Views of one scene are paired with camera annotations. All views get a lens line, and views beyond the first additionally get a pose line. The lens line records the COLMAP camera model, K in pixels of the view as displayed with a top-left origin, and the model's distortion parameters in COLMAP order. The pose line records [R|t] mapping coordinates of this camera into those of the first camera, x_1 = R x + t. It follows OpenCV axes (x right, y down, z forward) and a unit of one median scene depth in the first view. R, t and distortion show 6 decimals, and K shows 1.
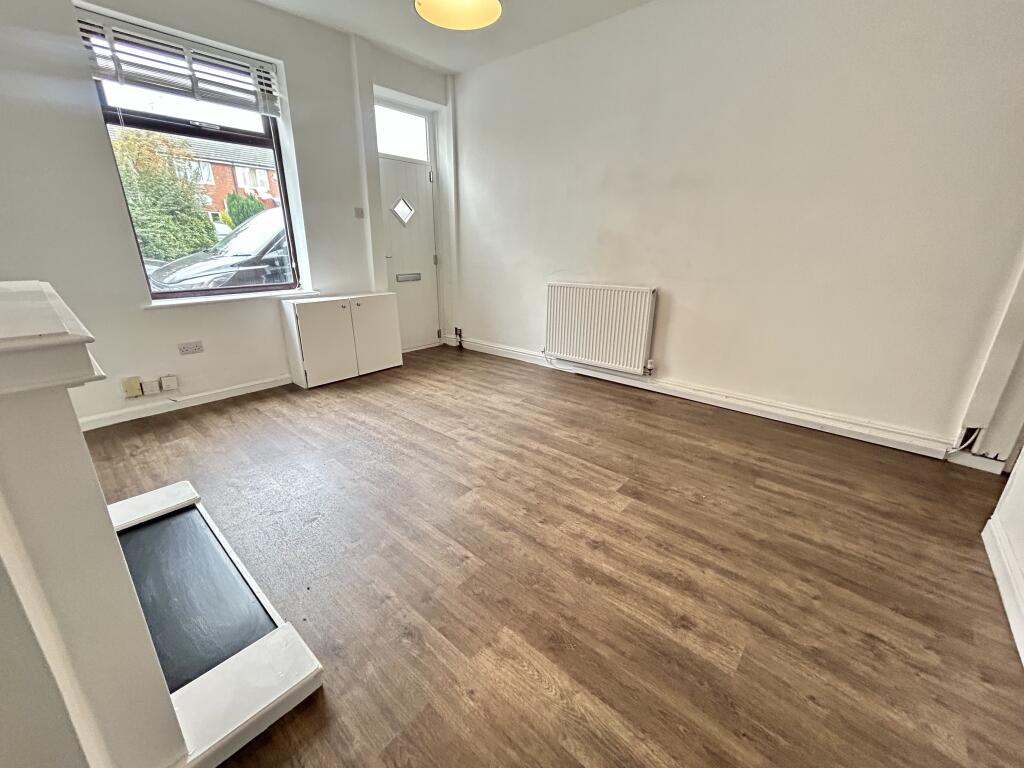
lens RADIAL K [[410.2, 0, 512.0], [0, 410.2, 384.0], [0, 0, 1]] dist [-0.001596, -0.000235]
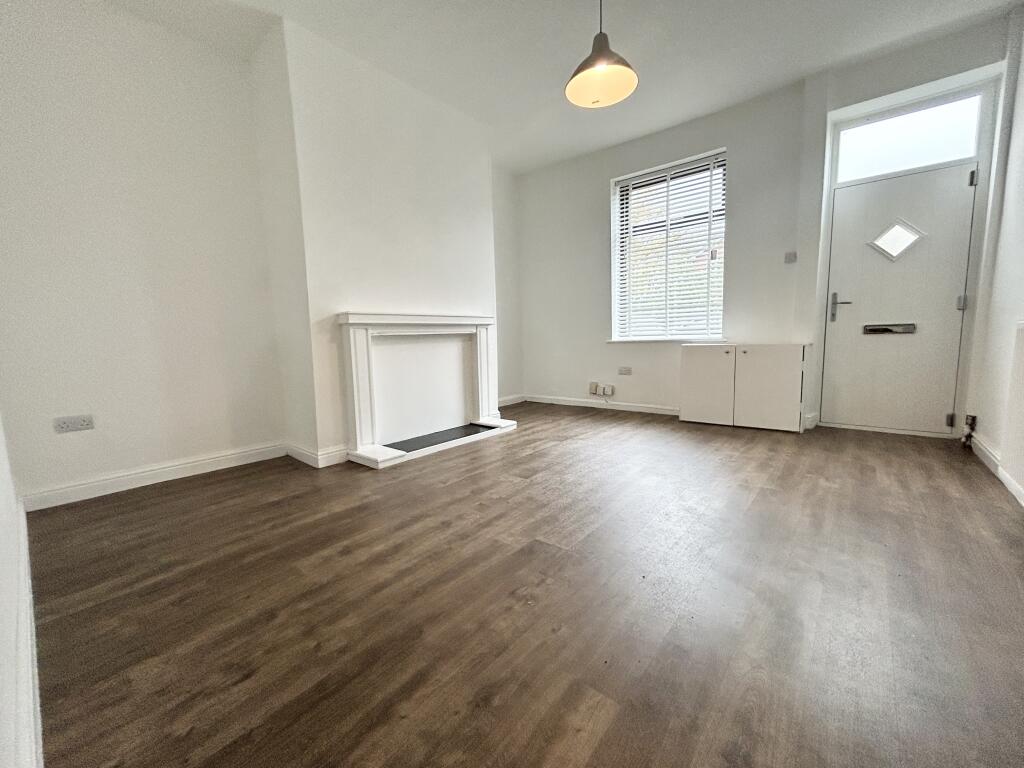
lens RADIAL K [[410.2, 0, 512.0], [0, 410.2, 384.0], [0, 0, 1]] dist [-0.001596, -0.000235]
pose [[0.031002, 0.110880, -0.993350, 1.236255], [-0.294739, 0.950651, 0.096915, -0.121299], [0.955075, 0.289774, 0.062153, 0.970551]]
